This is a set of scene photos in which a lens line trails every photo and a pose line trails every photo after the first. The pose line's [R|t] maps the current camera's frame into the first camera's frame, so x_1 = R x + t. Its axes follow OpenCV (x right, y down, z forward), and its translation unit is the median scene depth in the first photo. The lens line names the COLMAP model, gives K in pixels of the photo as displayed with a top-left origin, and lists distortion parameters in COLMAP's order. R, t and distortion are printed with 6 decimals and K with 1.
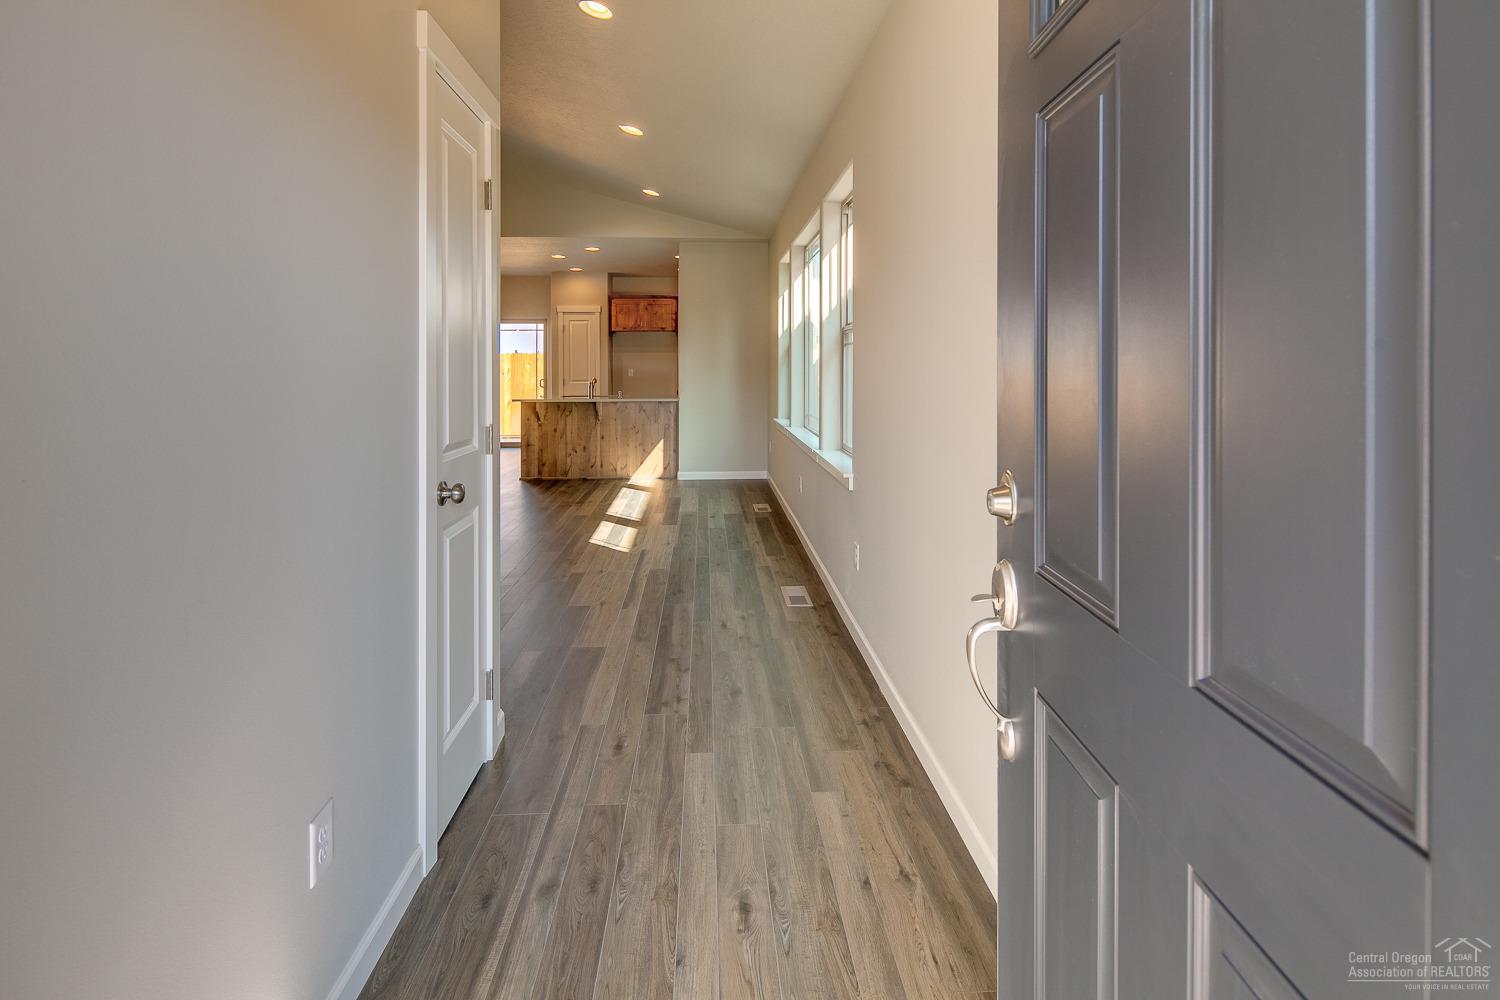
lens RADIAL K [[726.6, 0, 753.9], [0, 726.6, 481.9], [0, 0, 1]] dist [-0.000498, -0.000723]
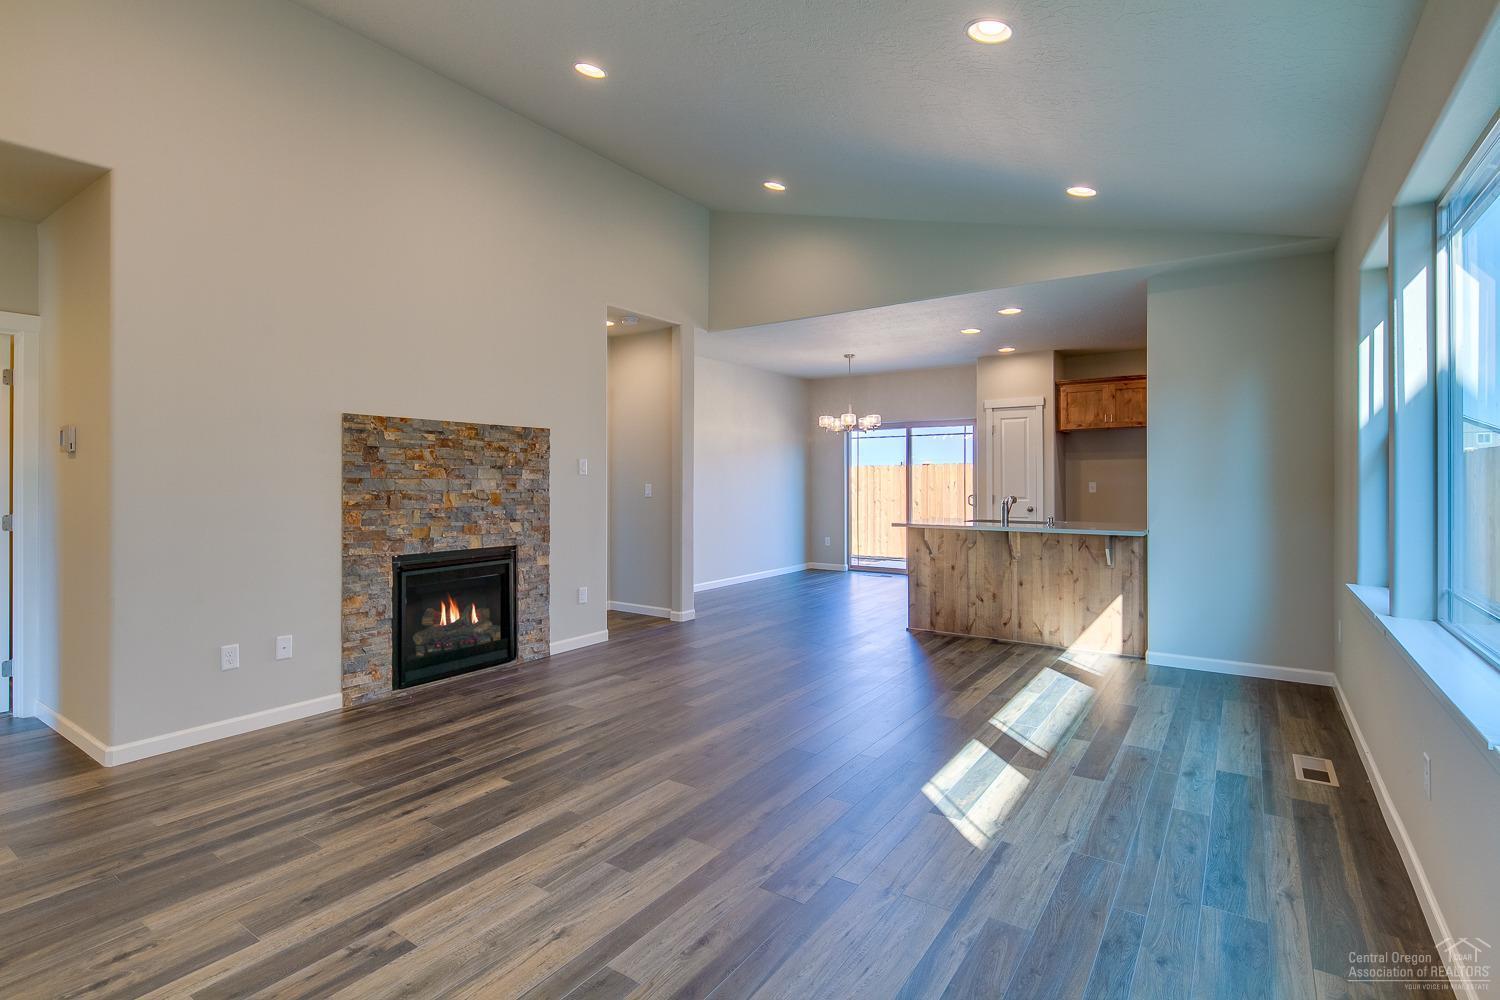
lens RADIAL K [[726.6, 0, 753.9], [0, 726.6, 481.9], [0, 0, 1]] dist [-0.000498, -0.000723]
pose [[0.784925, 0.004181, -0.619576, 0.014252], [-0.097433, 0.988369, -0.116766, -0.051626], [0.611882, 0.152020, 0.776203, 0.311938]]
